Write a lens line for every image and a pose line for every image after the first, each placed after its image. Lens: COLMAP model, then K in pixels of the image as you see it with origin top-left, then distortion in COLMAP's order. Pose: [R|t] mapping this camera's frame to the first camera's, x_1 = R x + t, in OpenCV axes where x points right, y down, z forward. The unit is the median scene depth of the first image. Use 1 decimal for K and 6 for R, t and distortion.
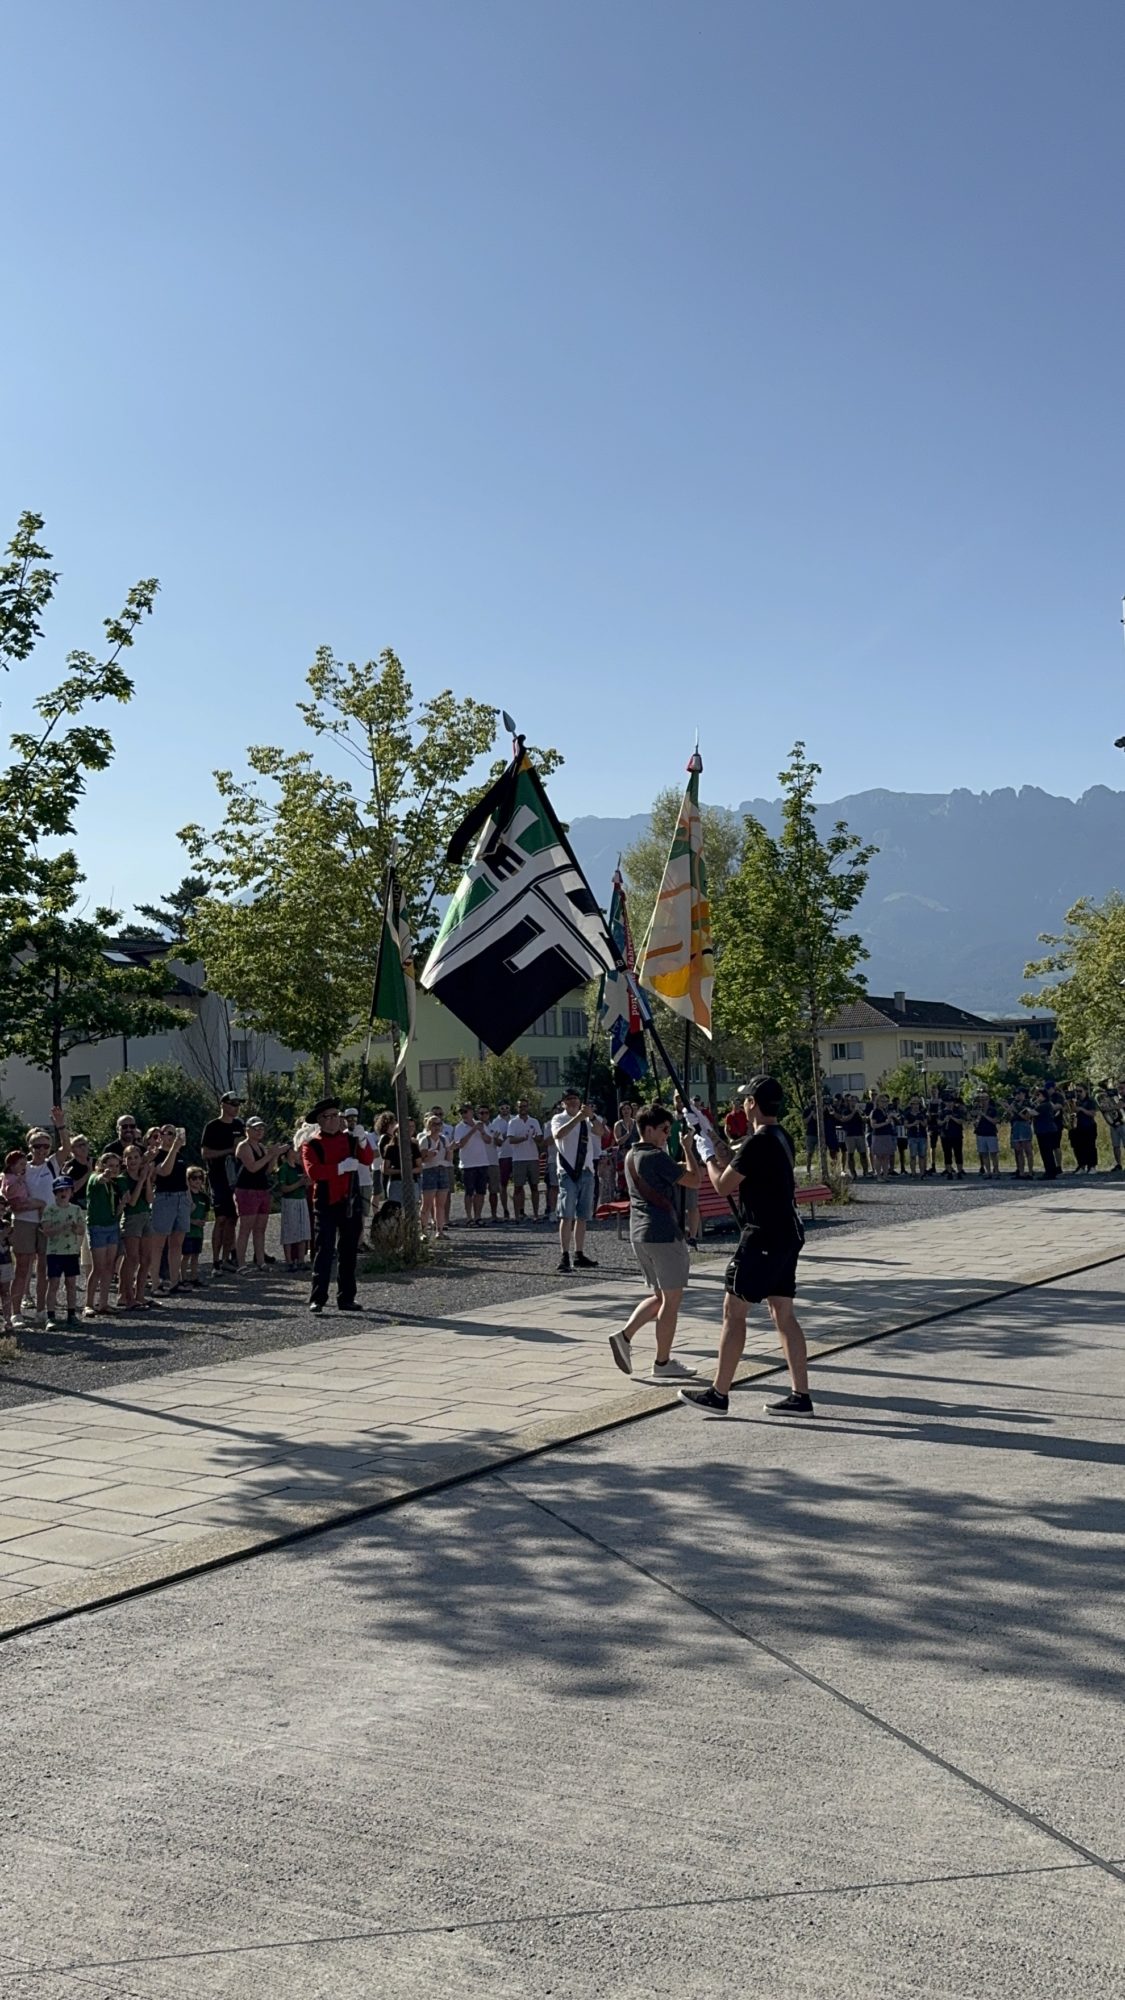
lens RADIAL K [[1686.3, 0, 561.6], [0, 1686.3, 1004.0], [0, 0, 1]] dist [0.122871, 0.001748]
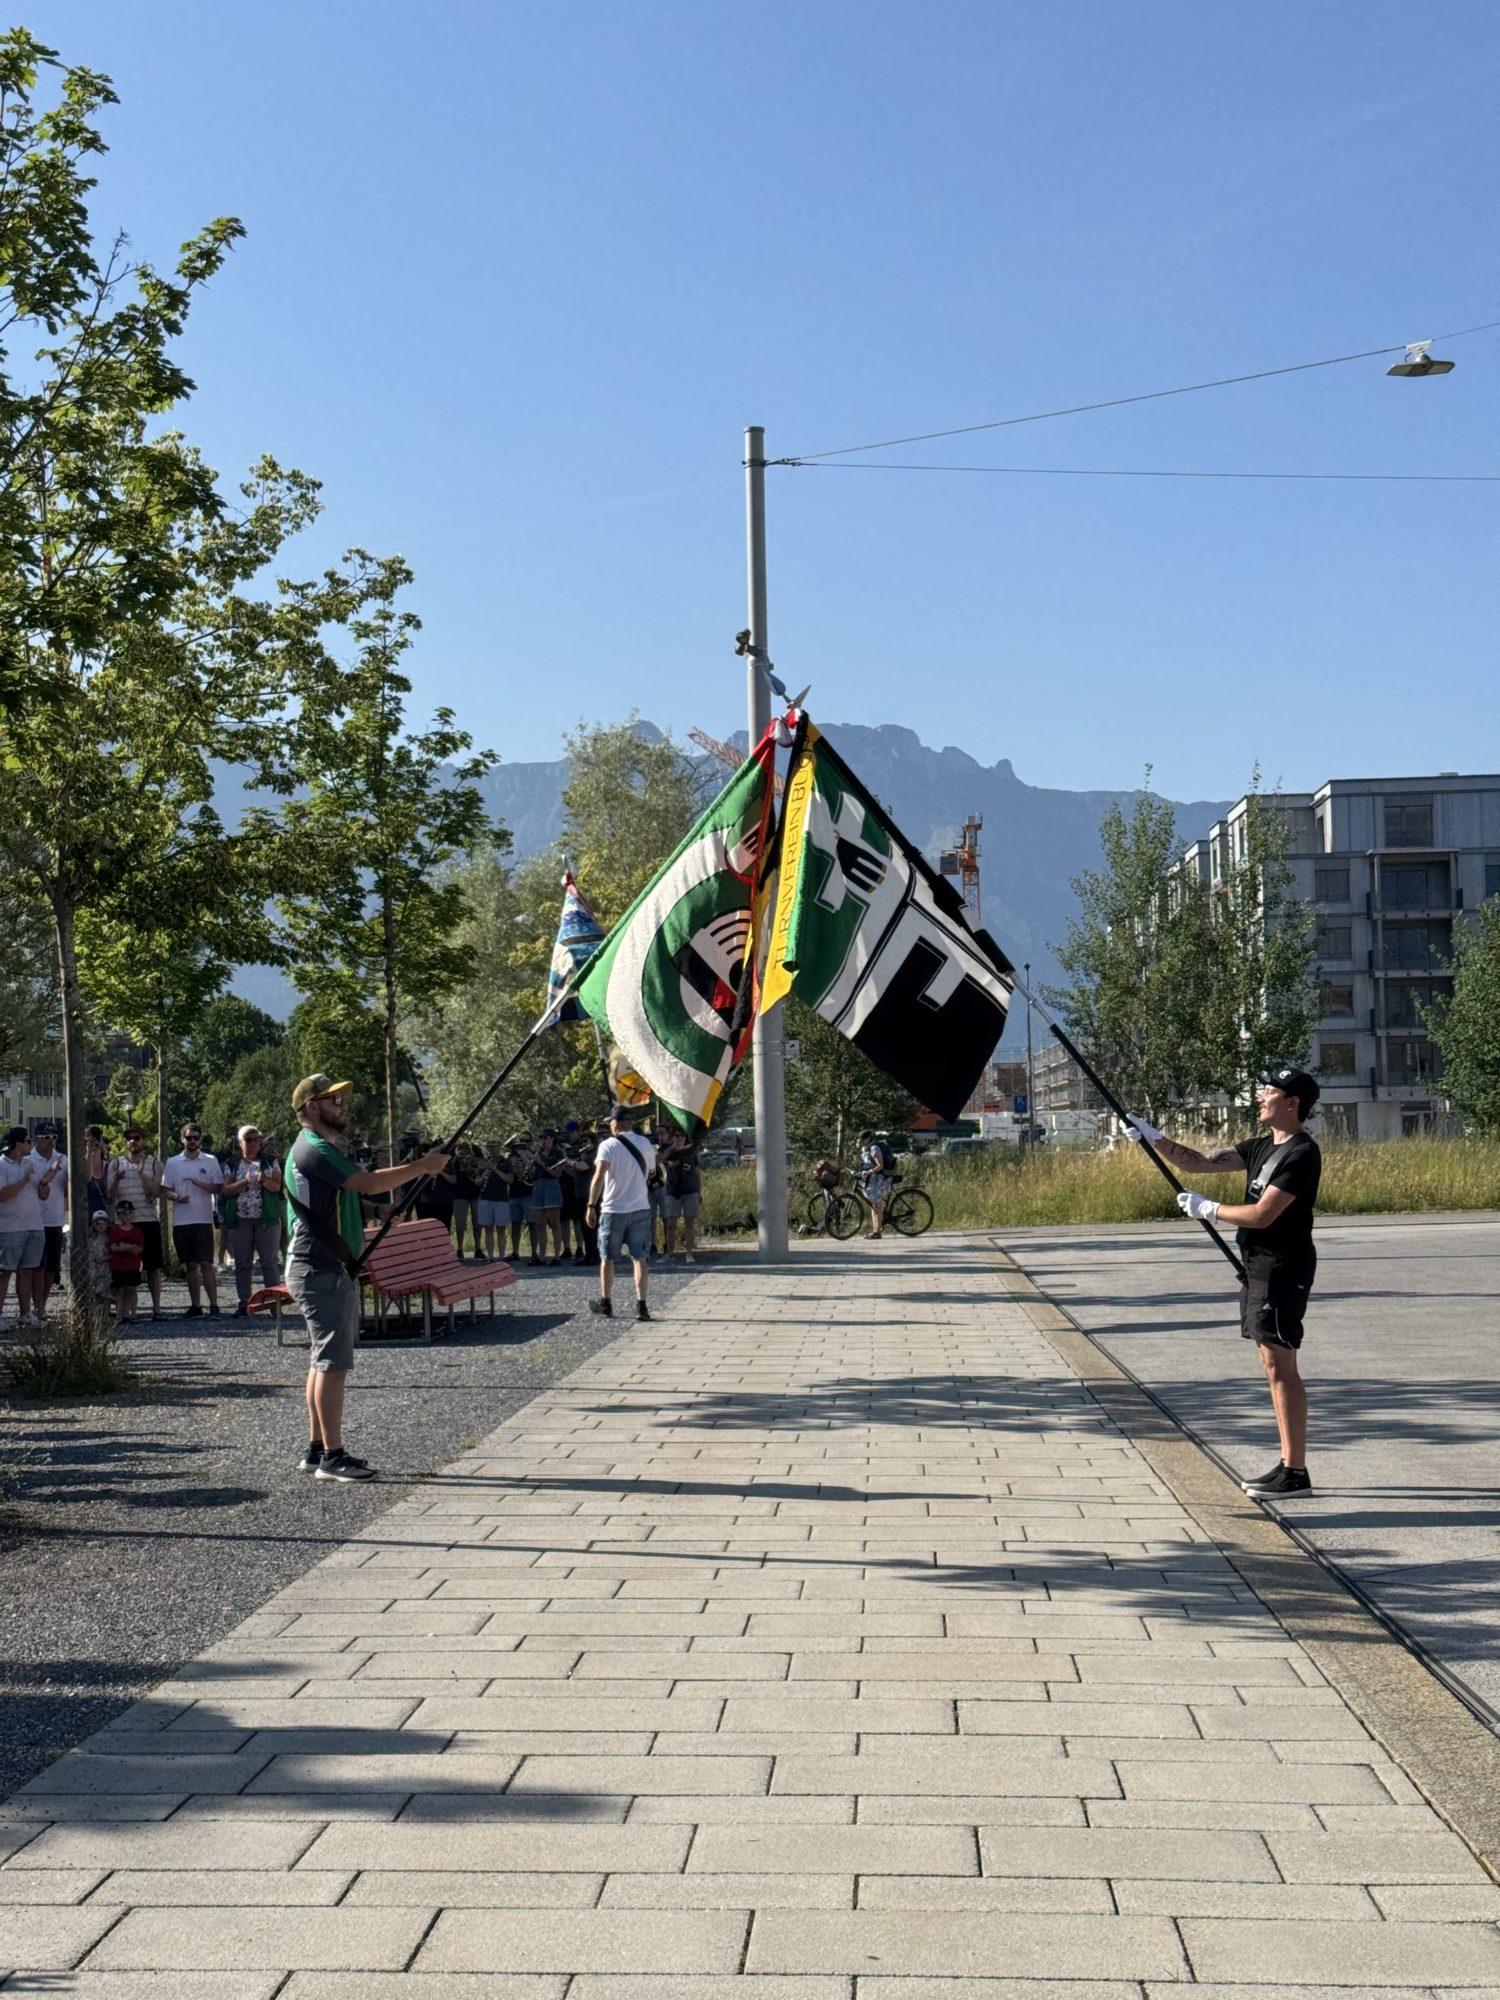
lens RADIAL K [[2758.3, 0, 735.2], [0, 2758.3, 1012.6], [0, 0, 1]] dist [0.102750, 0.000000]
pose [[0.868222, 0.044882, 0.494142, -0.256331], [-0.044735, 0.998925, -0.012131, 0.016462], [-0.494155, -0.011573, 0.869297, 0.024650]]
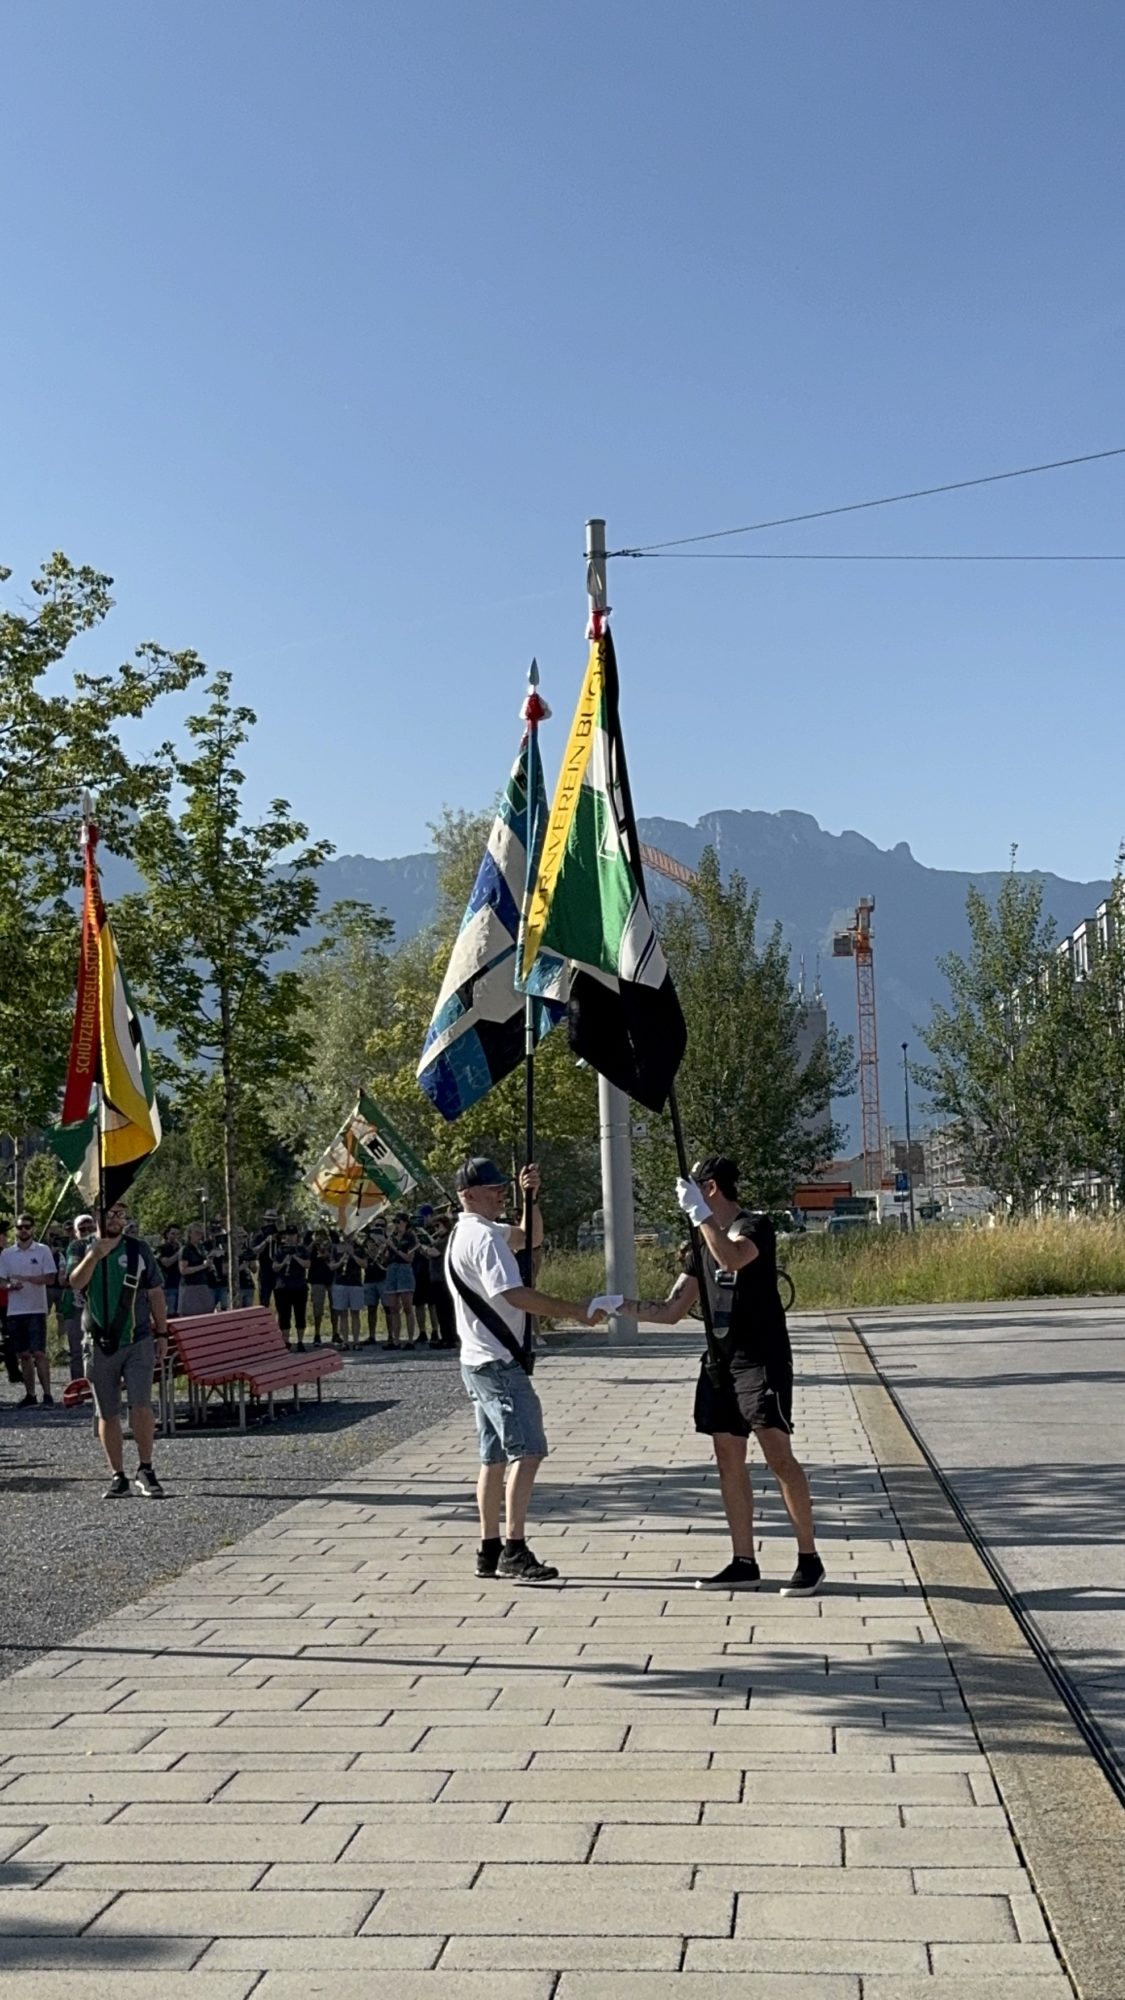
lens RADIAL K [[2699.4, 0, 554.7], [0, 2699.4, 1007.7], [0, 0, 1]] dist [0.102604, 0.000000]
pose [[0.884641, 0.048947, 0.463696, -0.223411], [-0.032753, 0.998542, -0.042918, 0.014292], [-0.465121, 0.022779, 0.884954, 0.024721]]
